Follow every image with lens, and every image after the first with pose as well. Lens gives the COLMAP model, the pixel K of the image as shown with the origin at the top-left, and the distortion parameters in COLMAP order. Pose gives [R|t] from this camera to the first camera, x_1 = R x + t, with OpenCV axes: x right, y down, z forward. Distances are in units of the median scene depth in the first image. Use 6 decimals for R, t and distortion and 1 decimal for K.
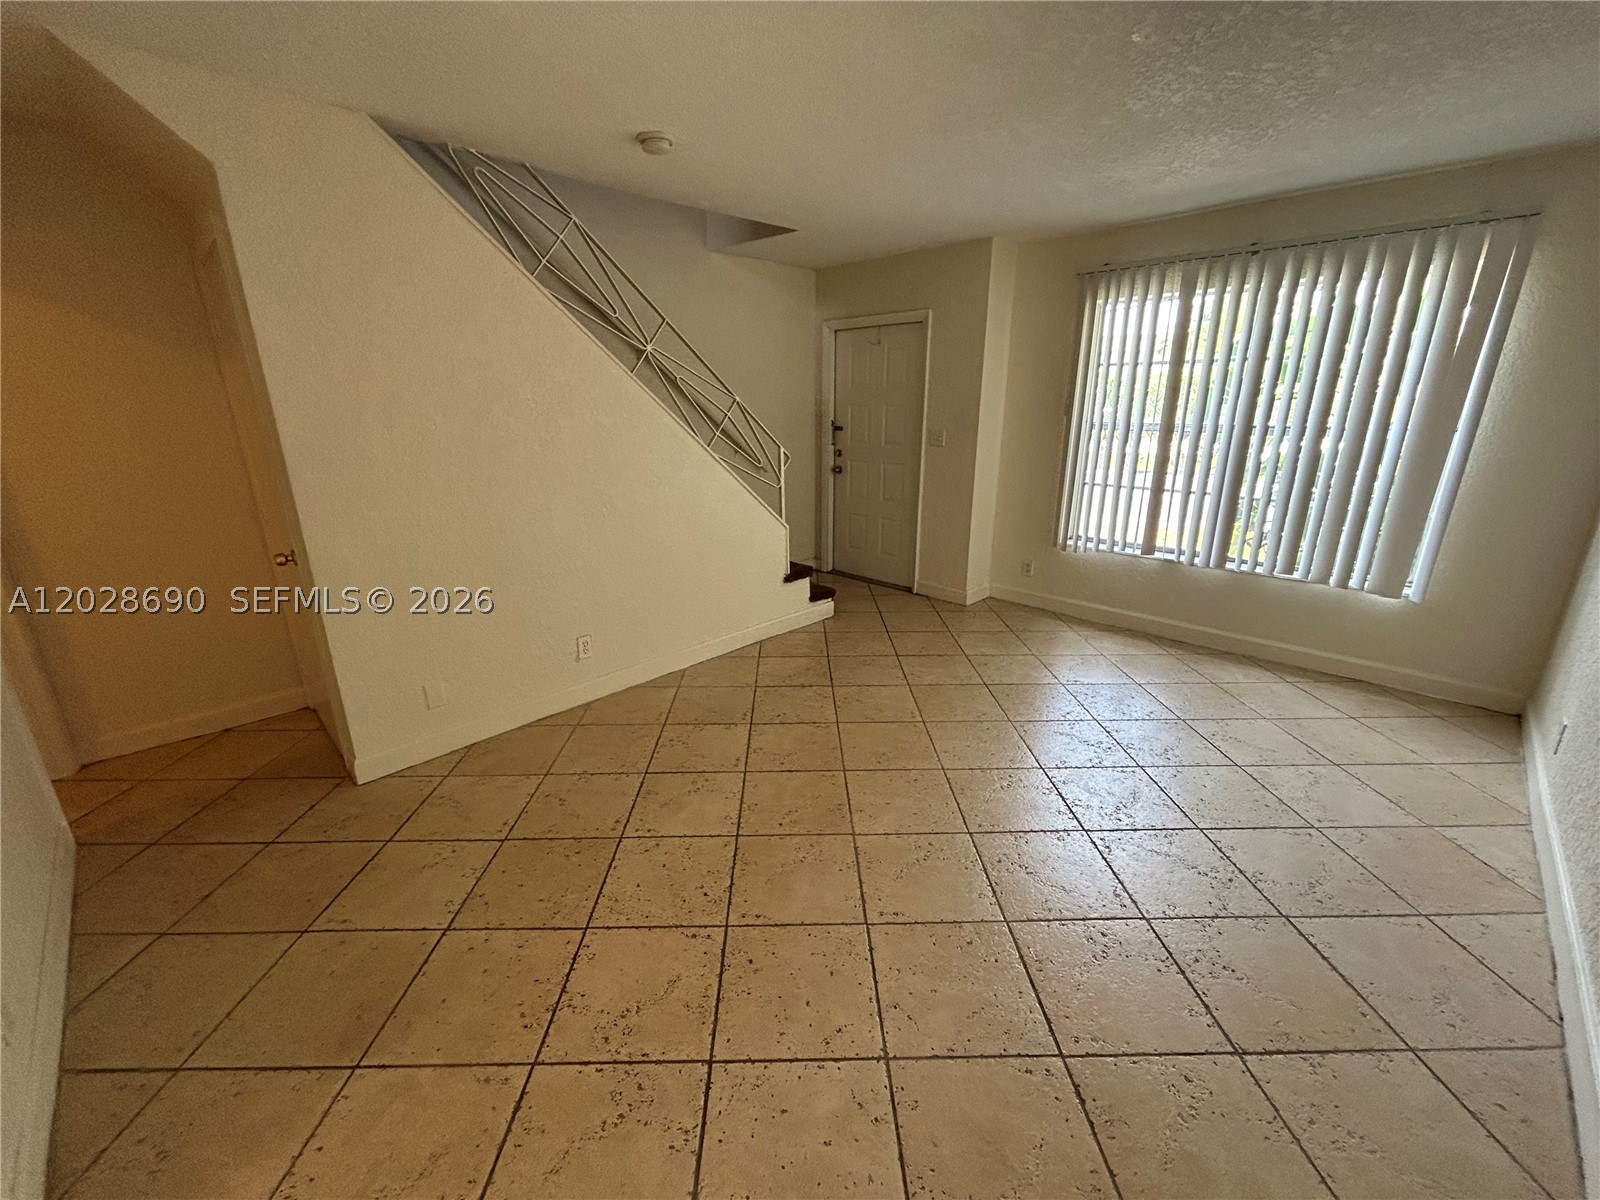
lens RADIAL K [[647.2, 0, 797.4], [0, 647.2, 599.7], [0, 0, 1]] dist [-0.007051, 0.000462]
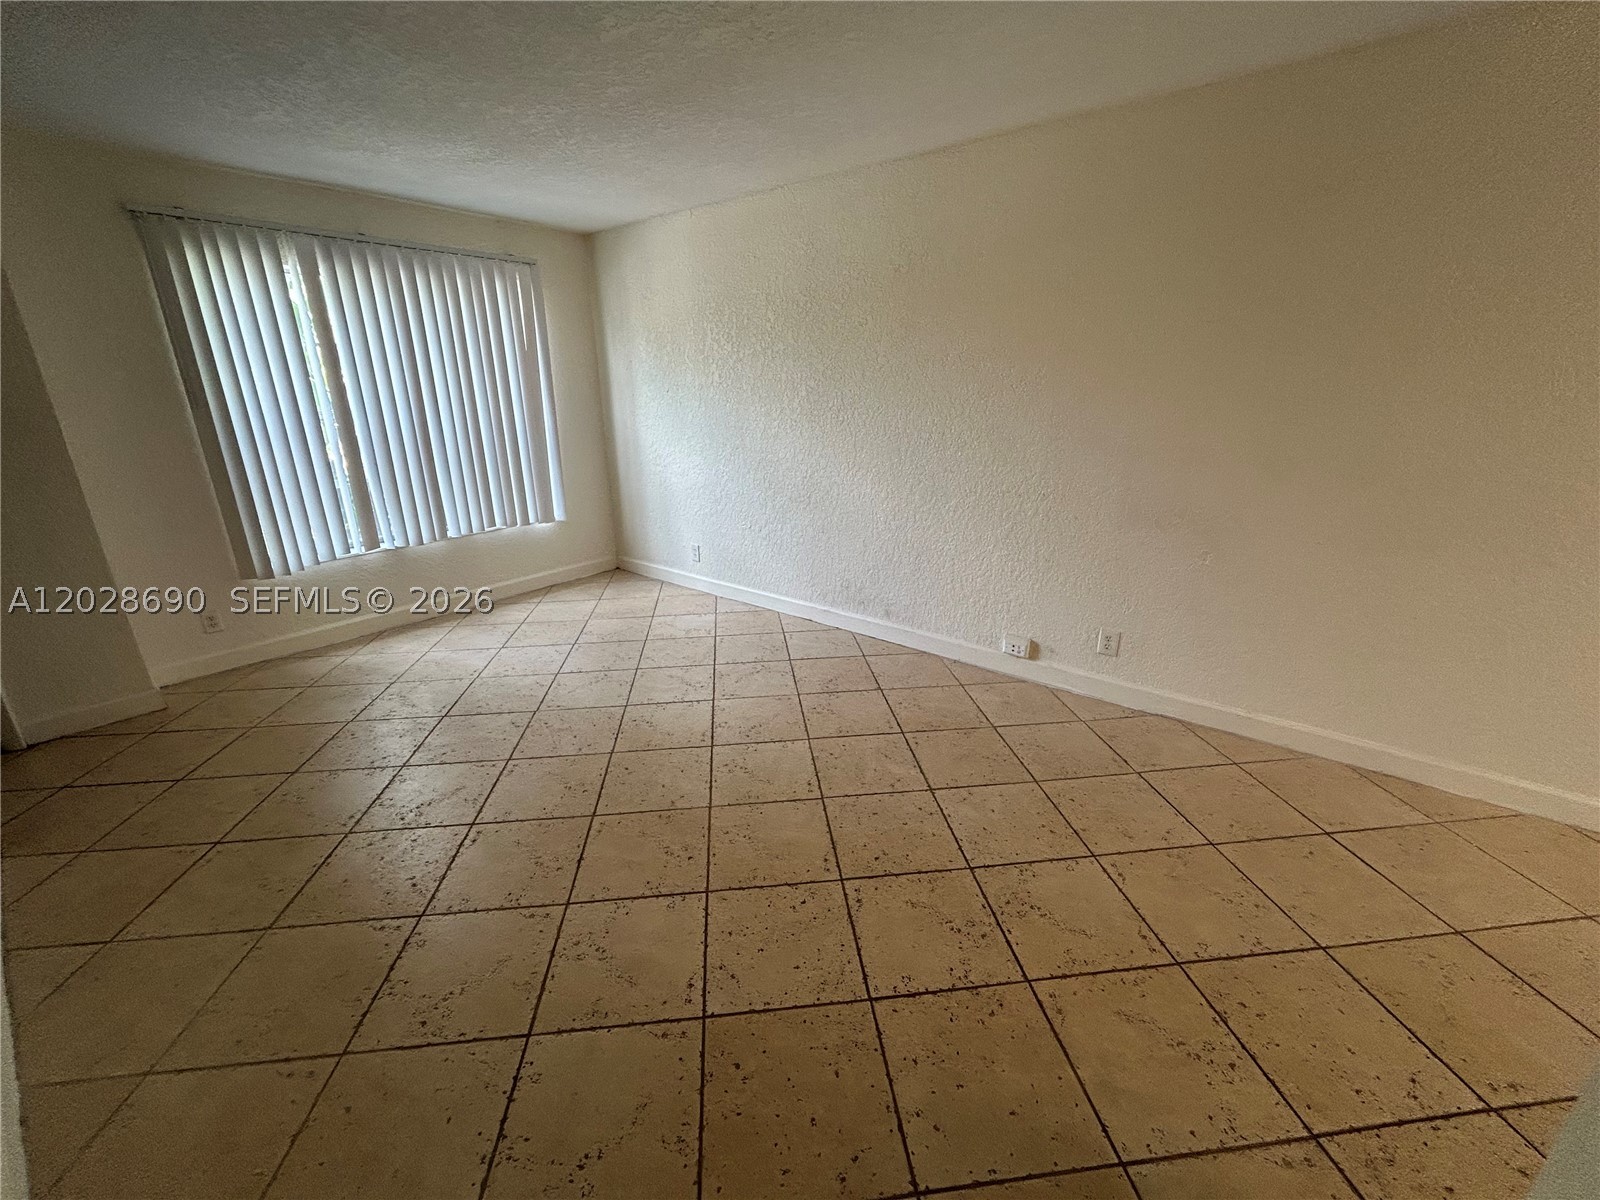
lens RADIAL K [[647.2, 0, 797.4], [0, 647.2, 599.7], [0, 0, 1]] dist [-0.007051, 0.000462]
pose [[-0.096134, -0.314034, 0.944532, -0.703067], [0.304895, 0.894022, 0.328273, -0.198815], [-0.947522, 0.319541, 0.009802, 0.673605]]
